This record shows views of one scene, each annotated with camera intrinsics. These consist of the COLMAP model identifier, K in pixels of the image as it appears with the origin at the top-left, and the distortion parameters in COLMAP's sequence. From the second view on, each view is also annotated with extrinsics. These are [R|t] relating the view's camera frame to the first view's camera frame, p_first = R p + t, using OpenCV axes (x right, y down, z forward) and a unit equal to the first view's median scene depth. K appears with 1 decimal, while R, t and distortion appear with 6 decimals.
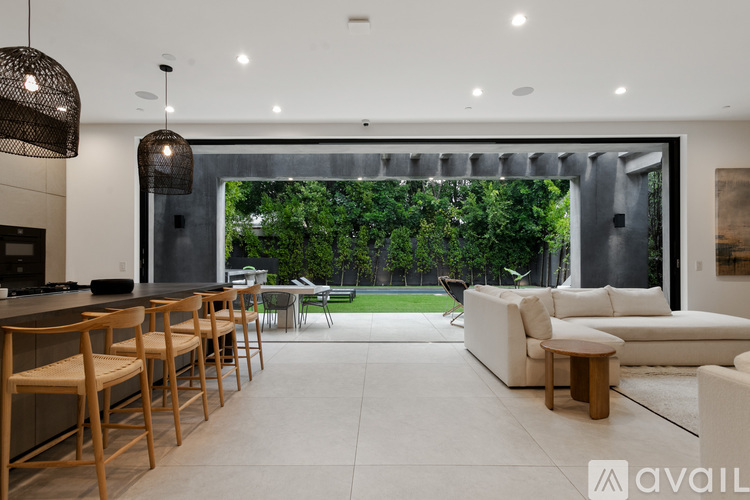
lens RADIAL K [[412.8, 0, 375.0], [0, 412.8, 250.0], [0, 0, 1]] dist [0.001417, 0.000713]
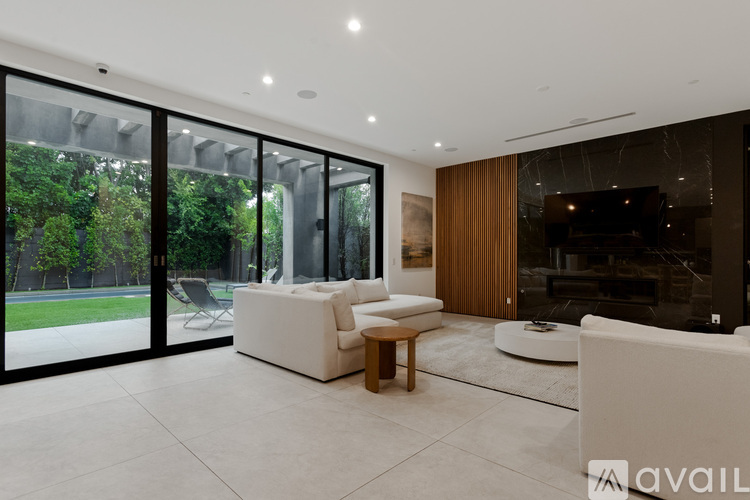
lens RADIAL K [[381.9, 0, 375.0], [0, 381.9, 250.0], [0, 0, 1]] dist [-0.002193, 0.000059]
pose [[0.680645, 0.016700, 0.732423, -0.101613], [-0.020339, 0.999786, -0.003895, 0.003488], [-0.732331, -0.012246, 0.680839, 0.098455]]
